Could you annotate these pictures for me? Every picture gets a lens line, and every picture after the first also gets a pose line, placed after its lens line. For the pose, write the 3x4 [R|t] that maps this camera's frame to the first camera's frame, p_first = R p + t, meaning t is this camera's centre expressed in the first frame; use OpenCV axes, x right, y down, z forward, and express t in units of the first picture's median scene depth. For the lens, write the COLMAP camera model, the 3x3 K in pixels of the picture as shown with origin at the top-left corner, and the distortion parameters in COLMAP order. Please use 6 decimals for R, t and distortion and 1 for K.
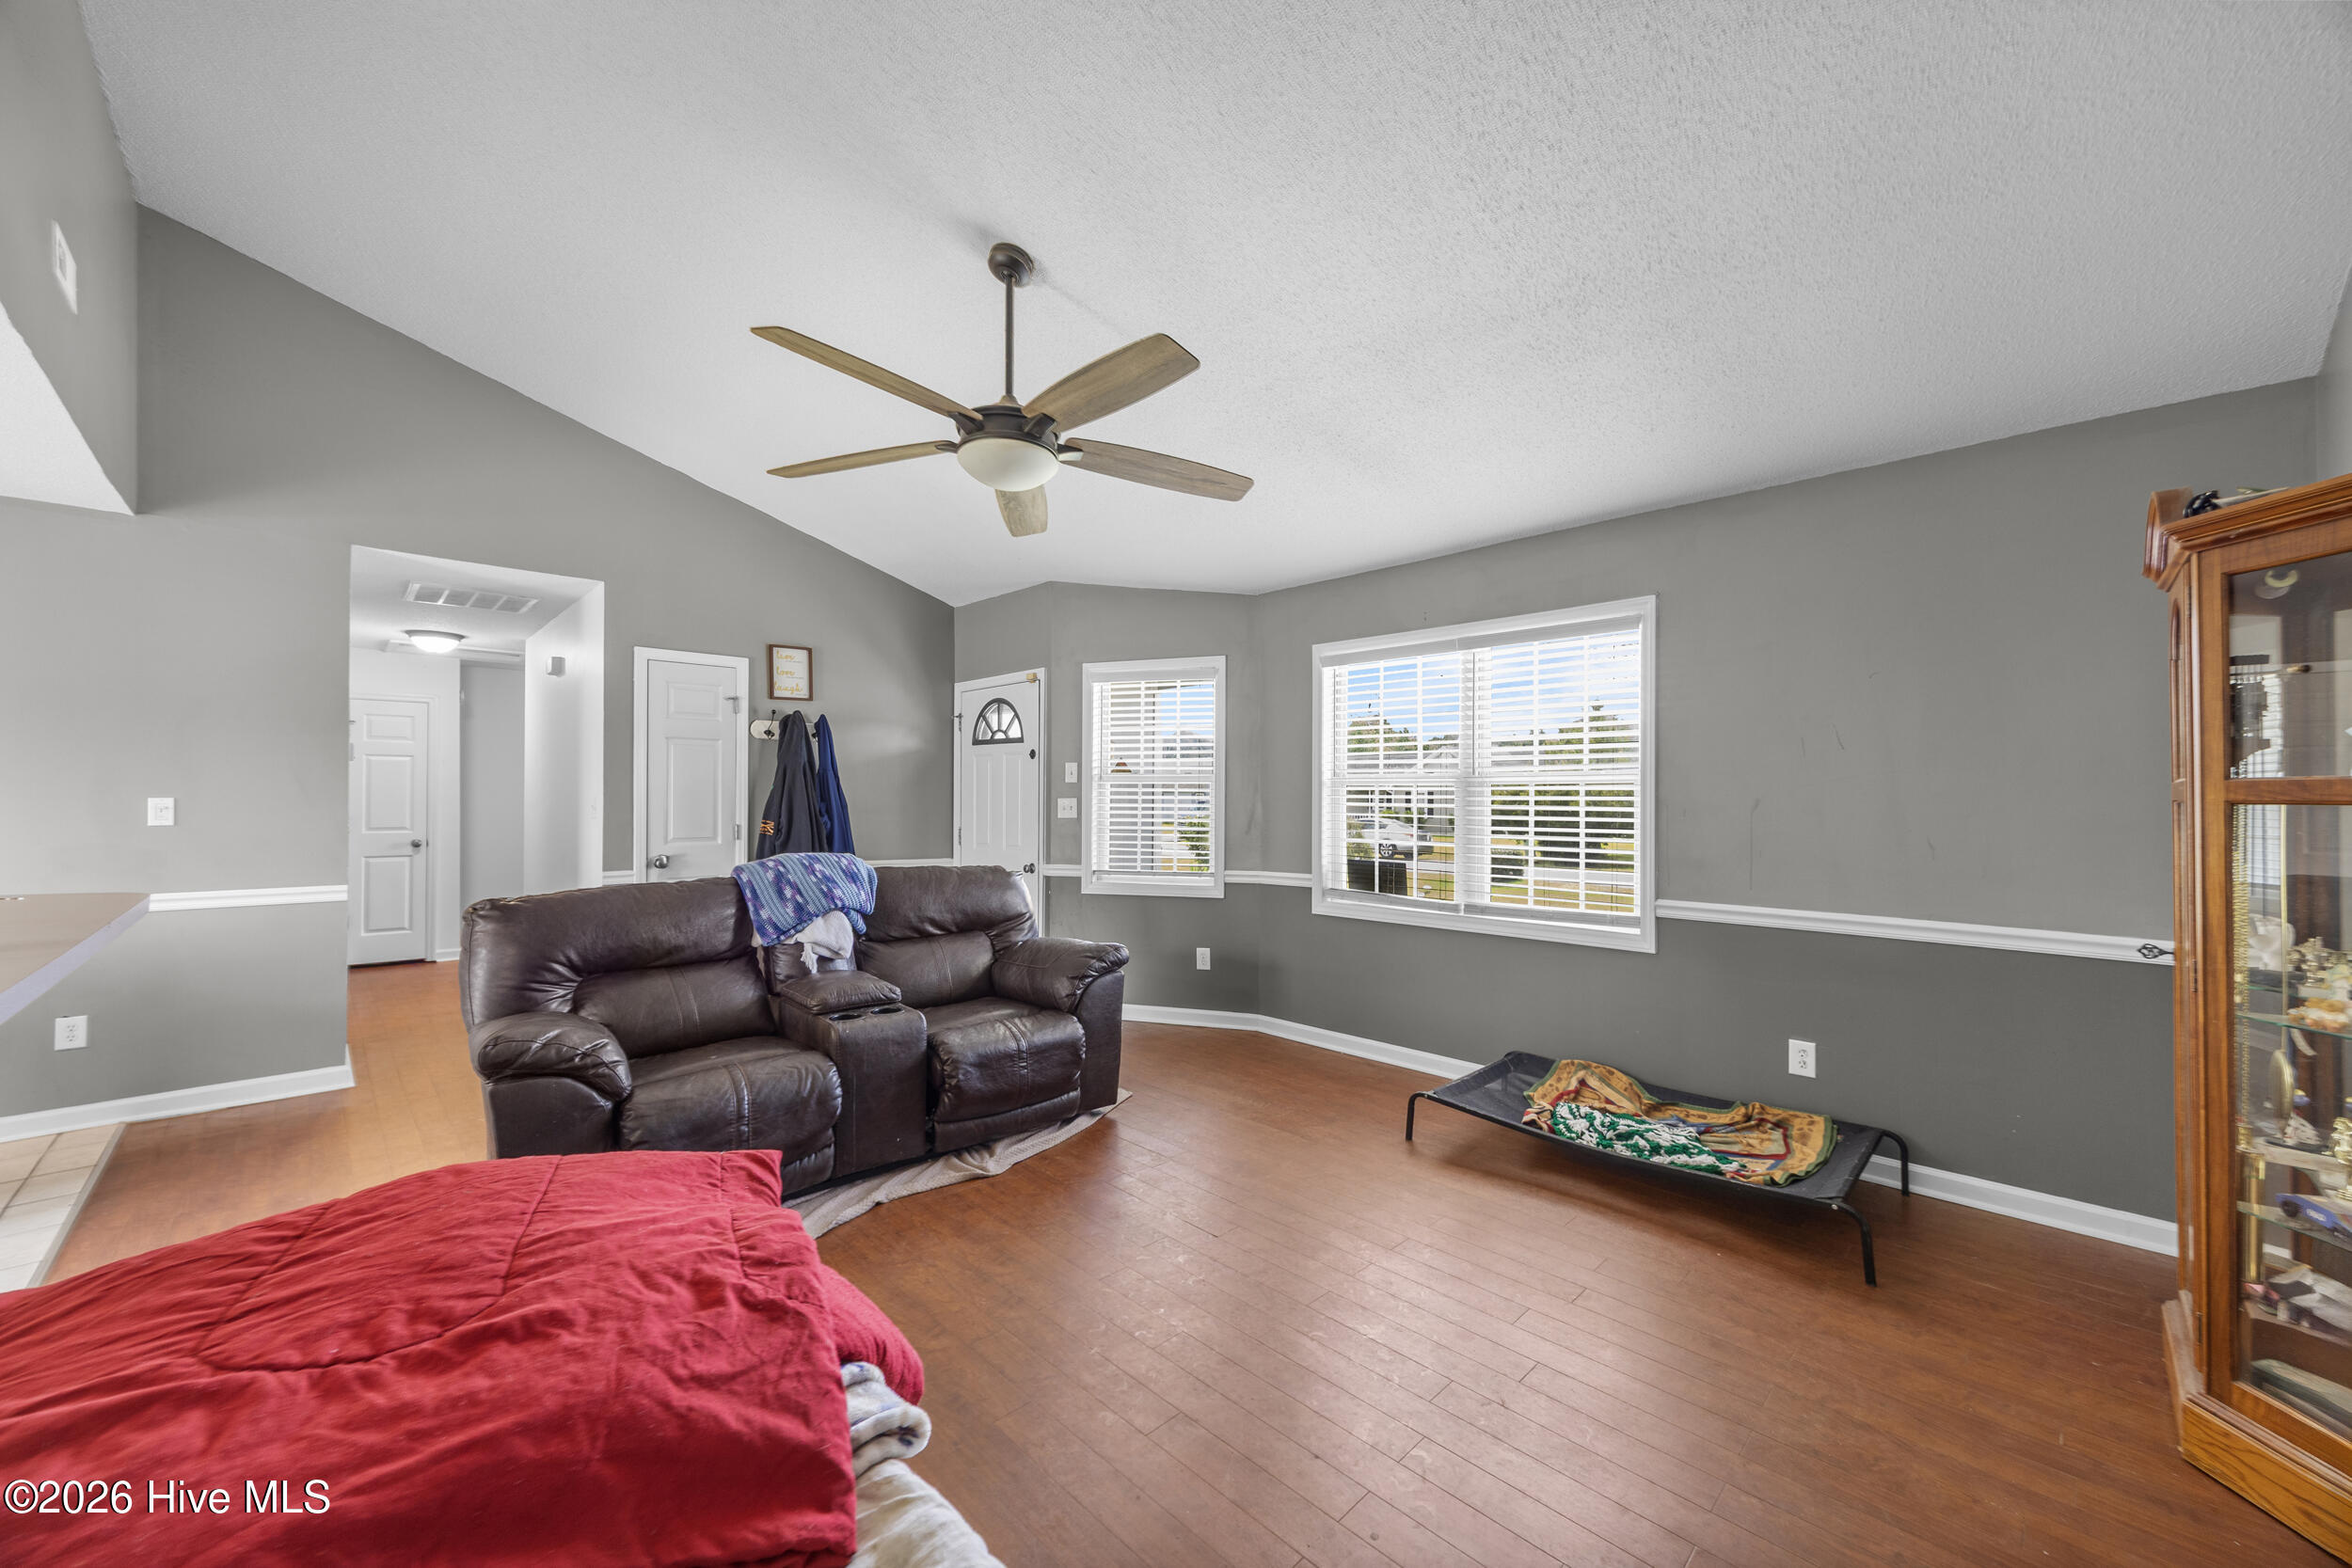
lens RADIAL K [[897.2, 0, 1171.3], [0, 897.2, 794.2], [0, 0, 1]] dist [0.000468, 0.000067]
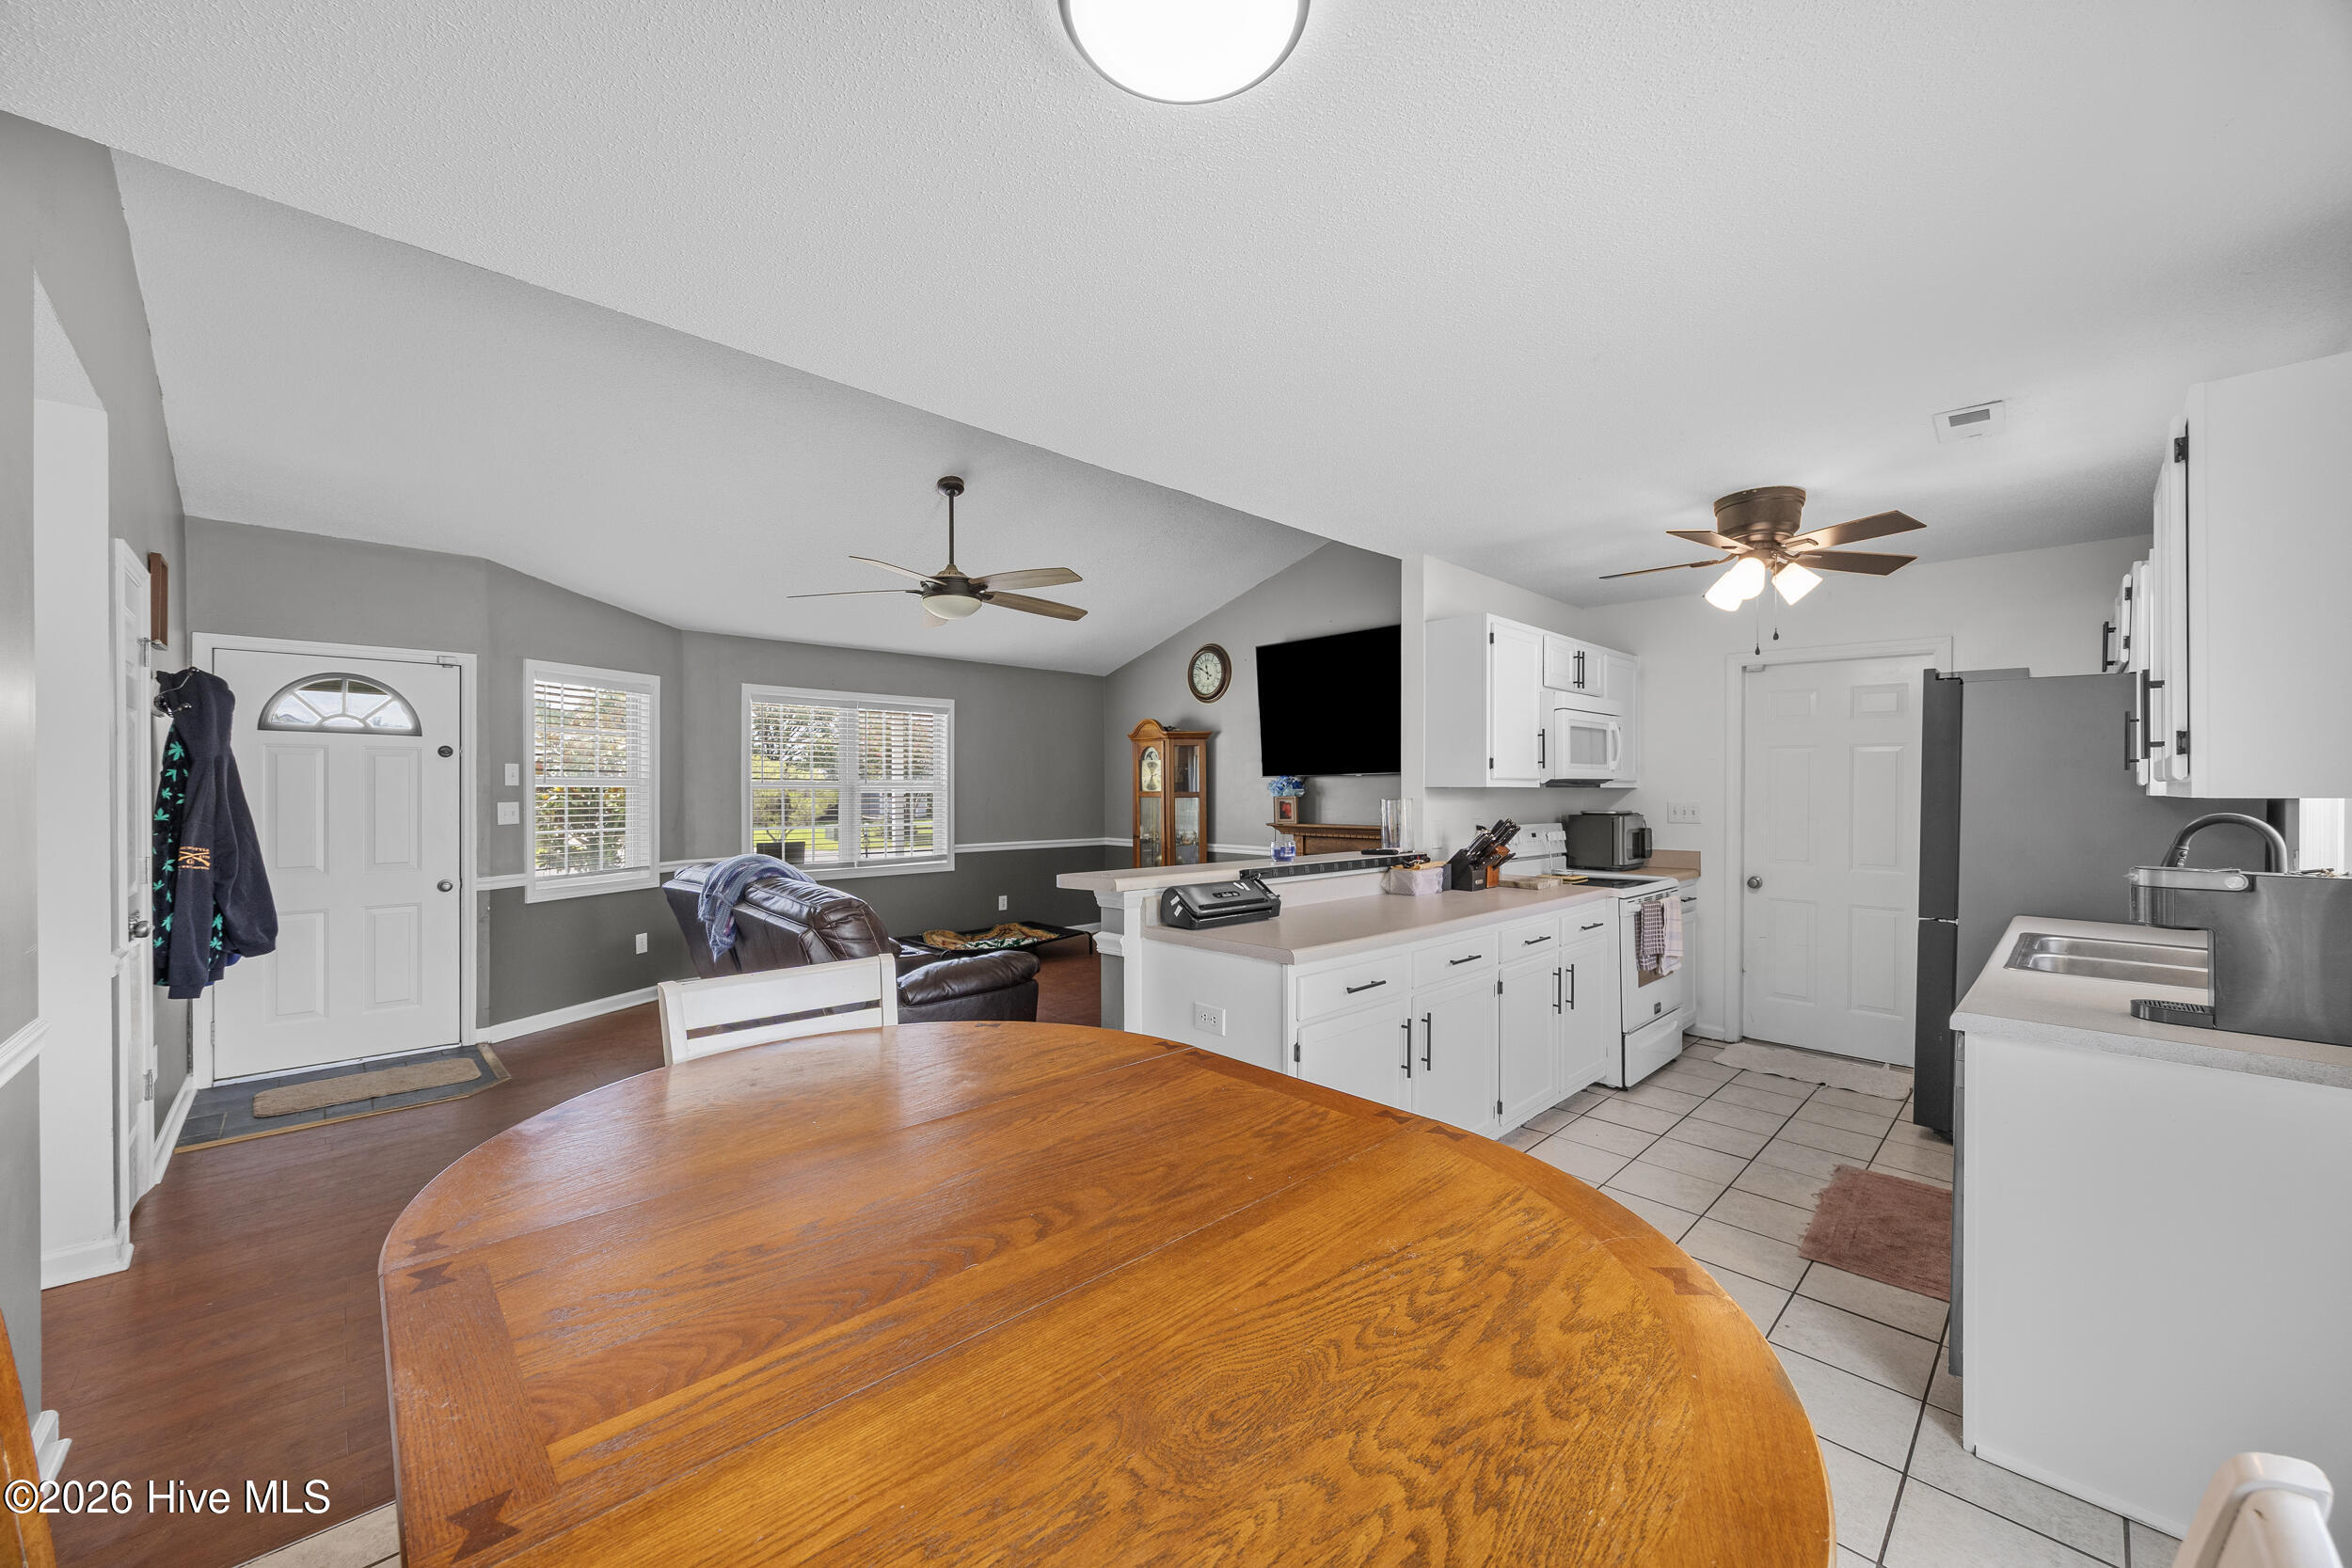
lens RADIAL K [[892.3, 0, 1169.8], [0, 892.3, 786.1], [0, 0, 1]] dist [-0.000286, 0.000220]
pose [[0.009063, 0.001717, 0.999957, -1.050458], [-0.000150, 0.999999, -0.001715, -0.011128], [-0.999959, -0.000135, 0.009064, 0.324486]]
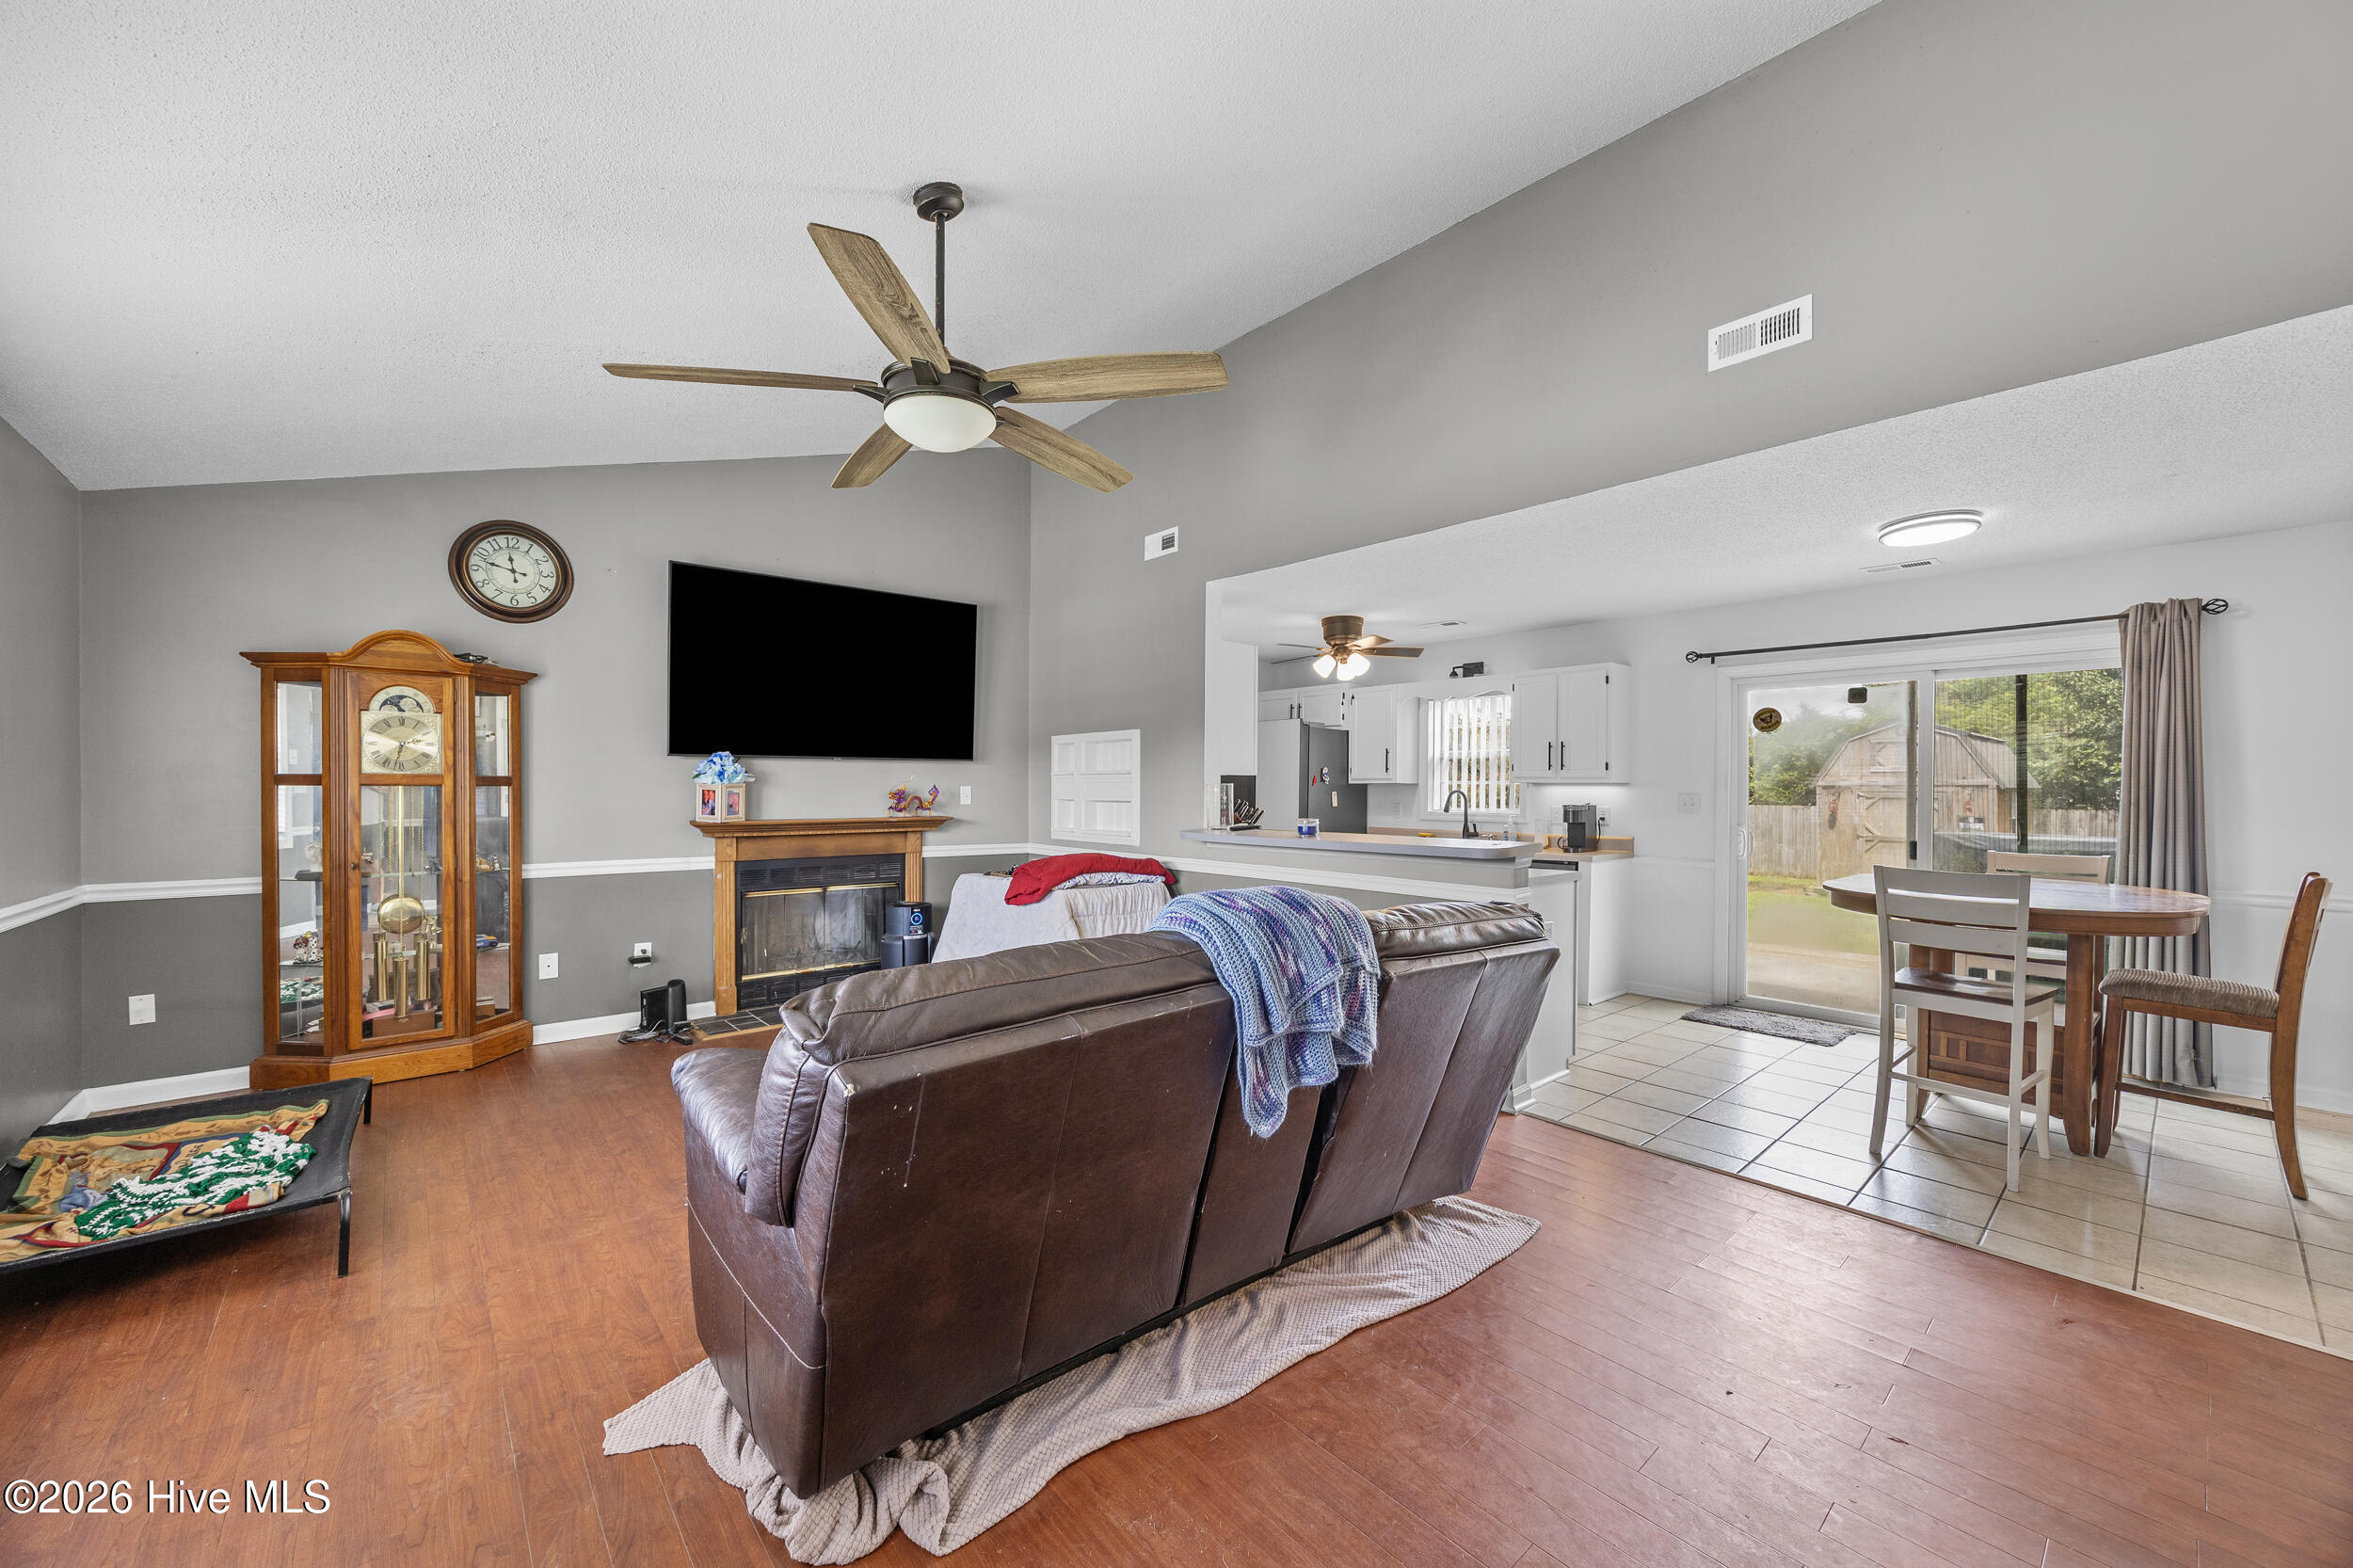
lens RADIAL K [[886.4, 0, 1169.3], [0, 886.4, 789.2], [0, 0, 1]] dist [0.008660, -0.005784]
pose [[-0.998171, -0.006863, 0.060062, -0.267994], [-0.006714, 0.999974, 0.002683, 0.001650], [-0.060079, 0.002275, -0.998191, 1.071107]]
